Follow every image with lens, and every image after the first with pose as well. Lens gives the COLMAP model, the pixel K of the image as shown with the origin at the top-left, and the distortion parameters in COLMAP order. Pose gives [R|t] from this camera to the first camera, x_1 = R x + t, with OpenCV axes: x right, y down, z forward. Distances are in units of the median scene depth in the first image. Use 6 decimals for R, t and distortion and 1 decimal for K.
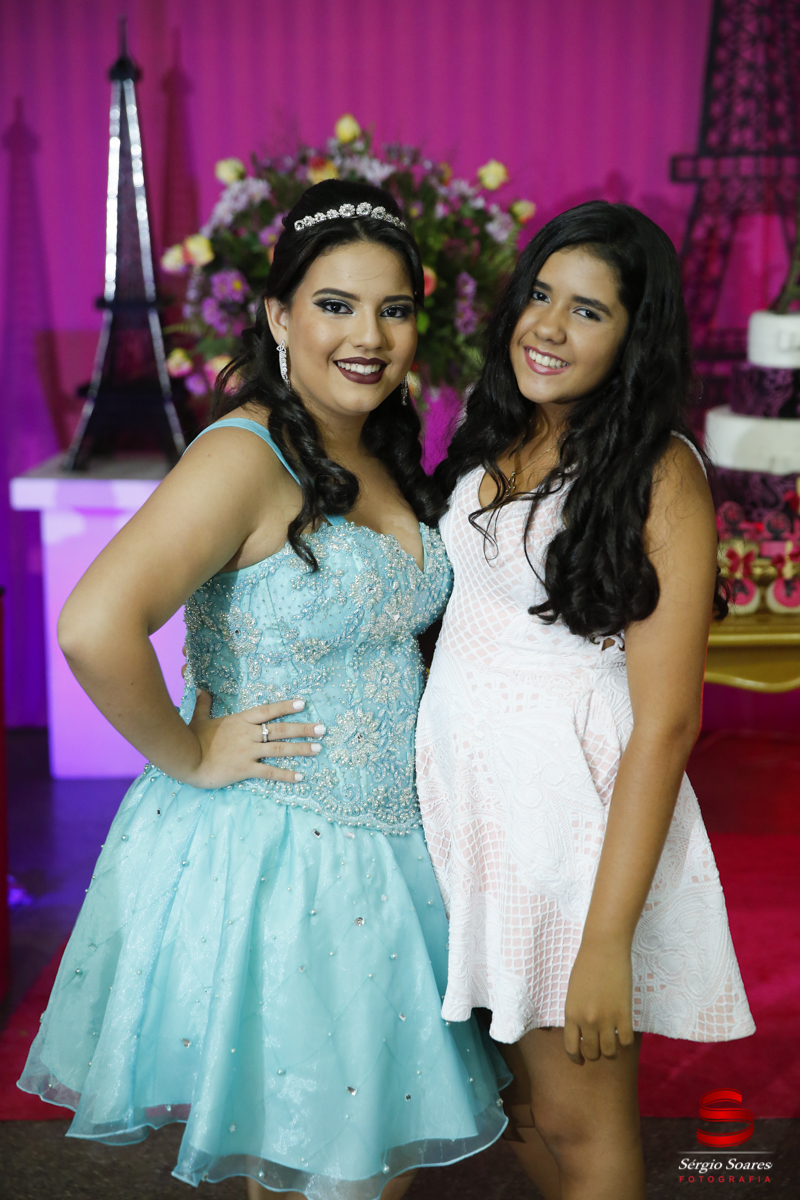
lens RADIAL K [[2118.1, 0, 391.3], [0, 2118.1, 584.3], [0, 0, 1]] dist [0.168168, 0.000000]
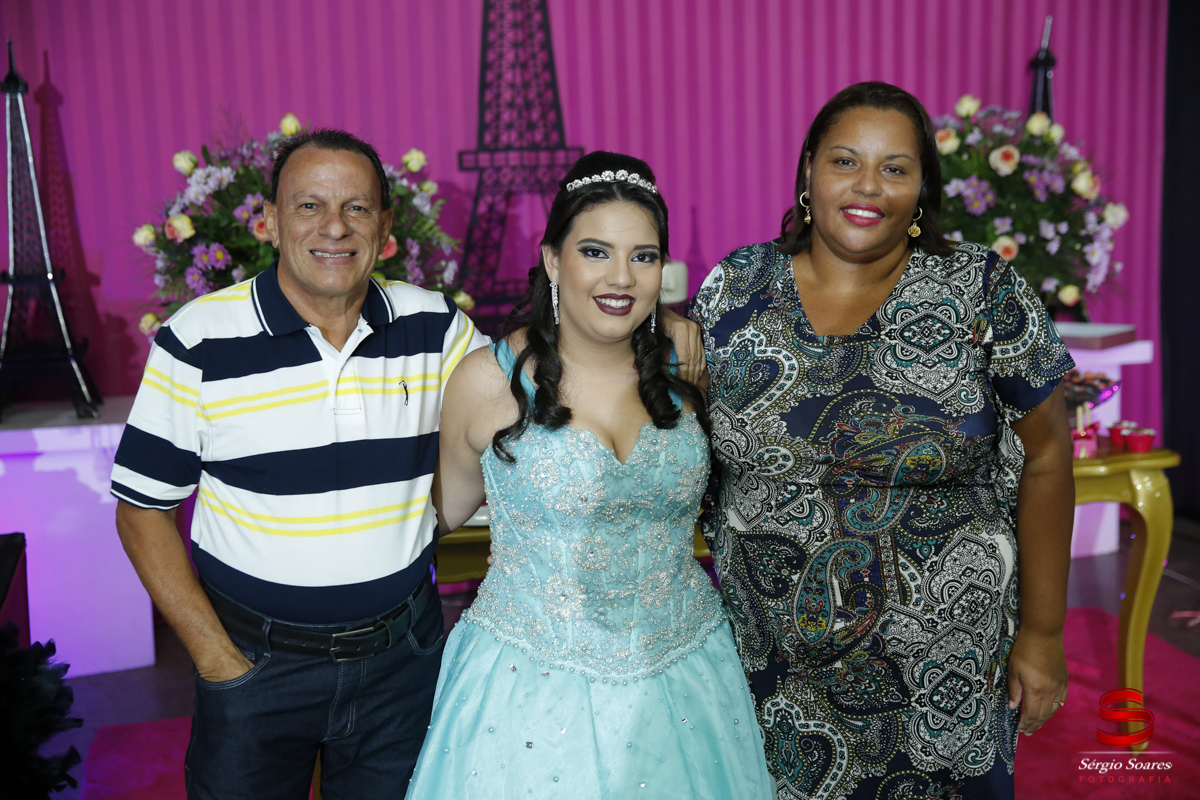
lens RADIAL K [[1514.5, 0, 574.3], [0, 1514.5, 383.6], [0, 0, 1]] dist [0.082253, 0.000000]
pose [[0.943541, -0.065334, 0.324749, -0.115954], [0.083000, 0.995713, -0.040831, -0.013979], [-0.320689, 0.065480, 0.944918, 0.105380]]
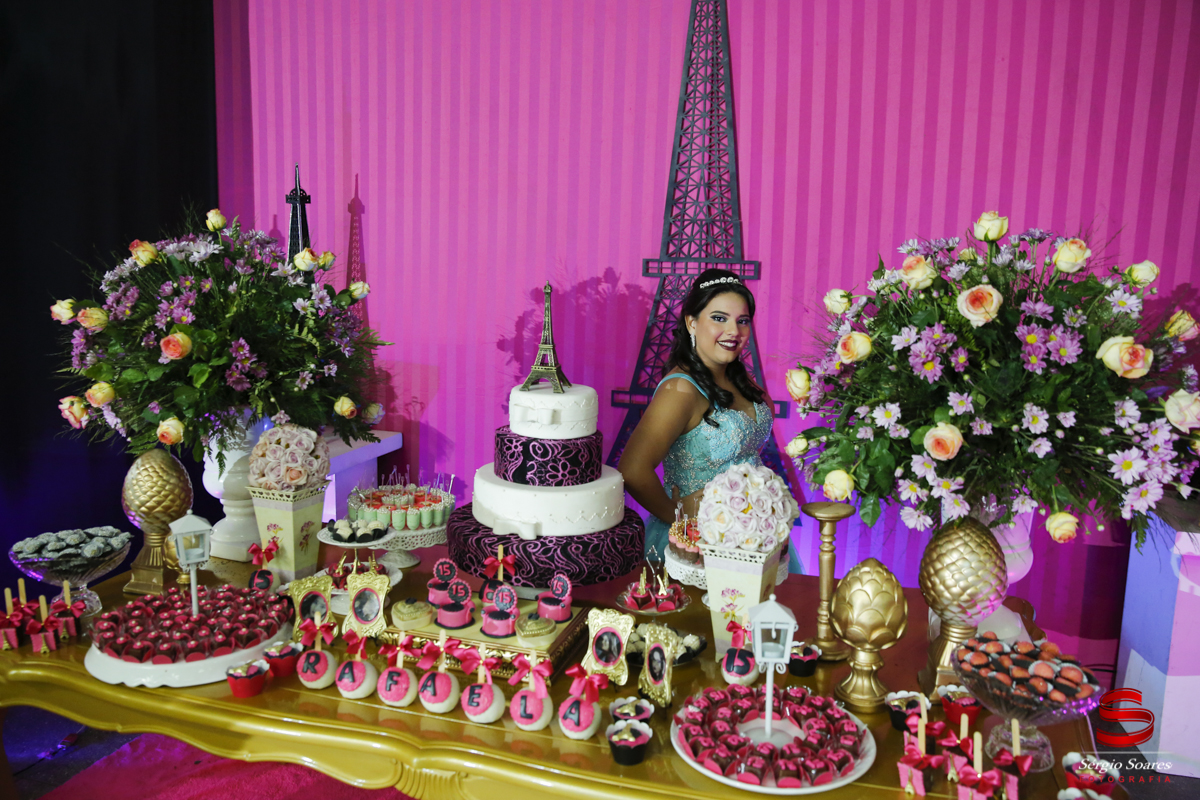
lens RADIAL K [[876.7, 0, 574.9], [0, 876.7, 399.1], [0, 0, 1]] dist [-0.066995, 0.009487]
pose [[0.974421, 0.067970, -0.214204, 0.224829], [-0.077488, 0.996330, -0.036347, -0.077754], [0.210947, 0.052016, 0.976113, 0.402701]]
